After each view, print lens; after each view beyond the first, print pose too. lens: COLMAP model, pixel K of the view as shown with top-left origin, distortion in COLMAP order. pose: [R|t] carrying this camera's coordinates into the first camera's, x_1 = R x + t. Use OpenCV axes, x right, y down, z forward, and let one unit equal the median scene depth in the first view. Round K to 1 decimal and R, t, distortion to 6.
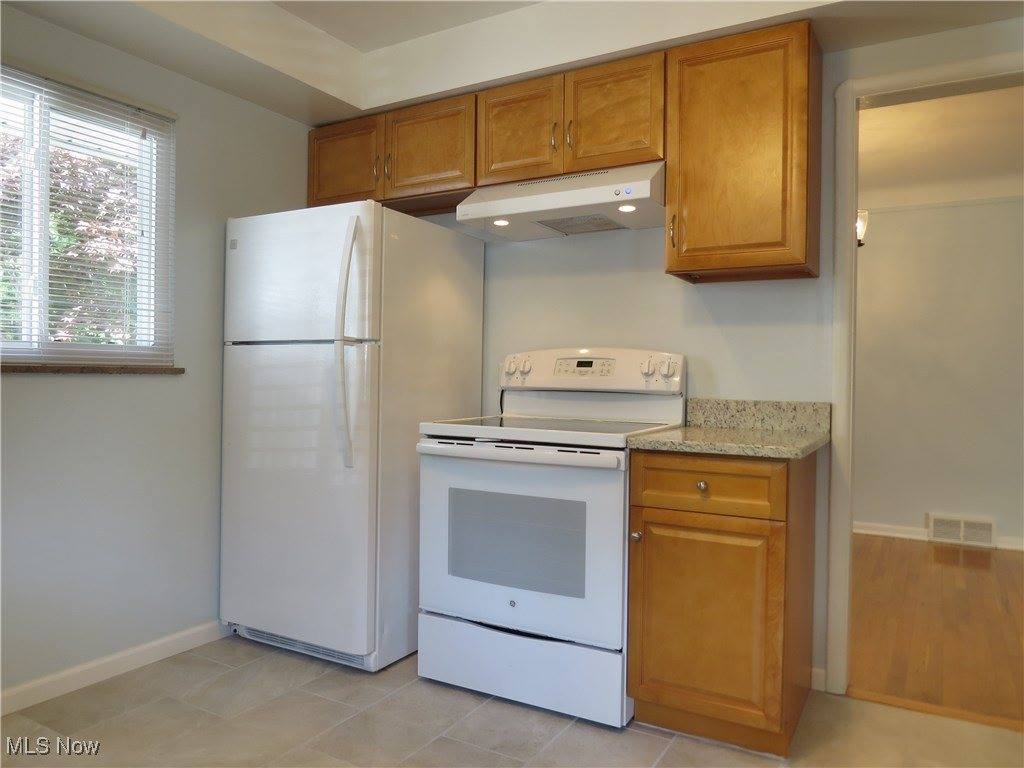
lens RADIAL K [[742.5, 0, 512.0], [0, 742.5, 384.0], [0, 0, 1]] dist [-0.004331, -0.001435]
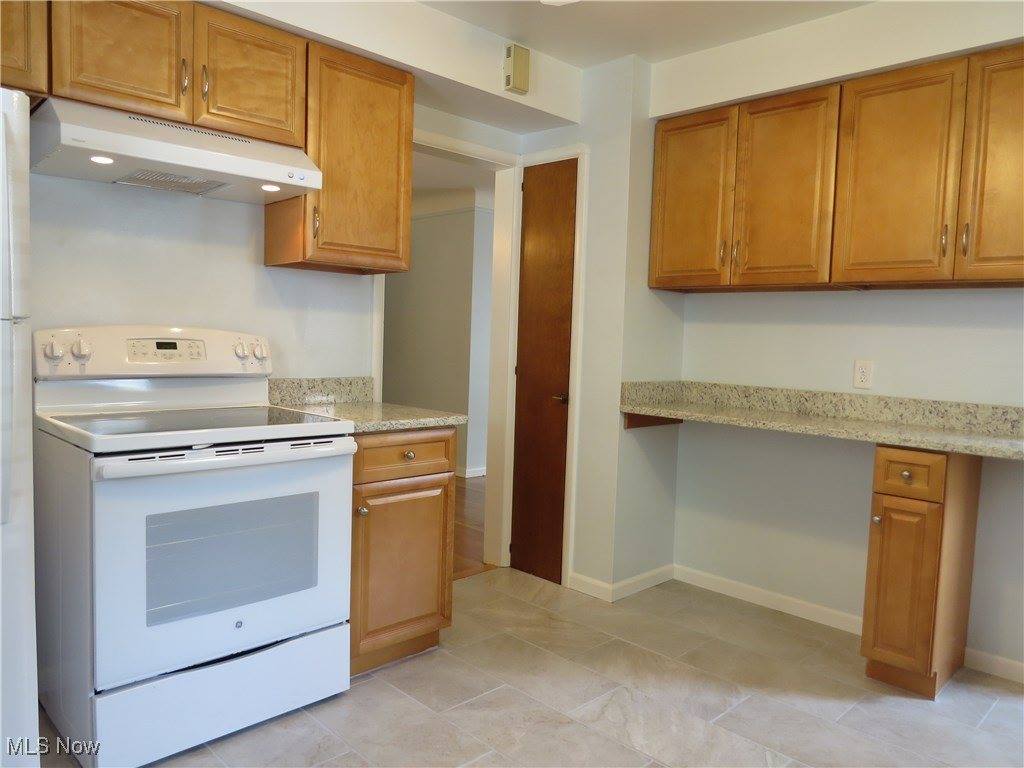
lens RADIAL K [[730.5, 0, 518.0], [0, 730.5, 388.2], [0, 0, 1]] dist [-0.005955, -0.002434]
pose [[0.270154, -0.071658, 0.960147, -0.657359], [-0.013612, 0.996843, 0.078227, -0.053442], [-0.962721, -0.034203, 0.268326, 0.409852]]
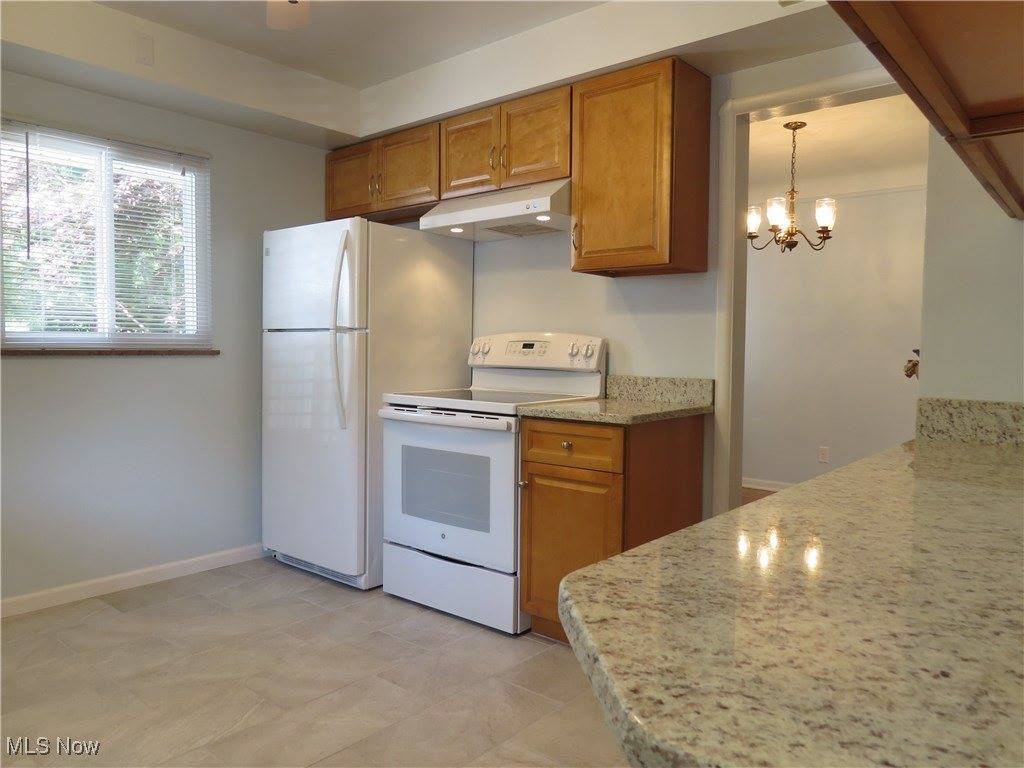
lens RADIAL K [[730.5, 0, 518.0], [0, 730.5, 388.2], [0, 0, 1]] dist [-0.005955, -0.002434]
pose [[0.985206, 0.005905, -0.171270, 0.307523], [0.001340, 0.999110, 0.042155, -0.009405], [0.171367, -0.041760, 0.984322, -0.181969]]
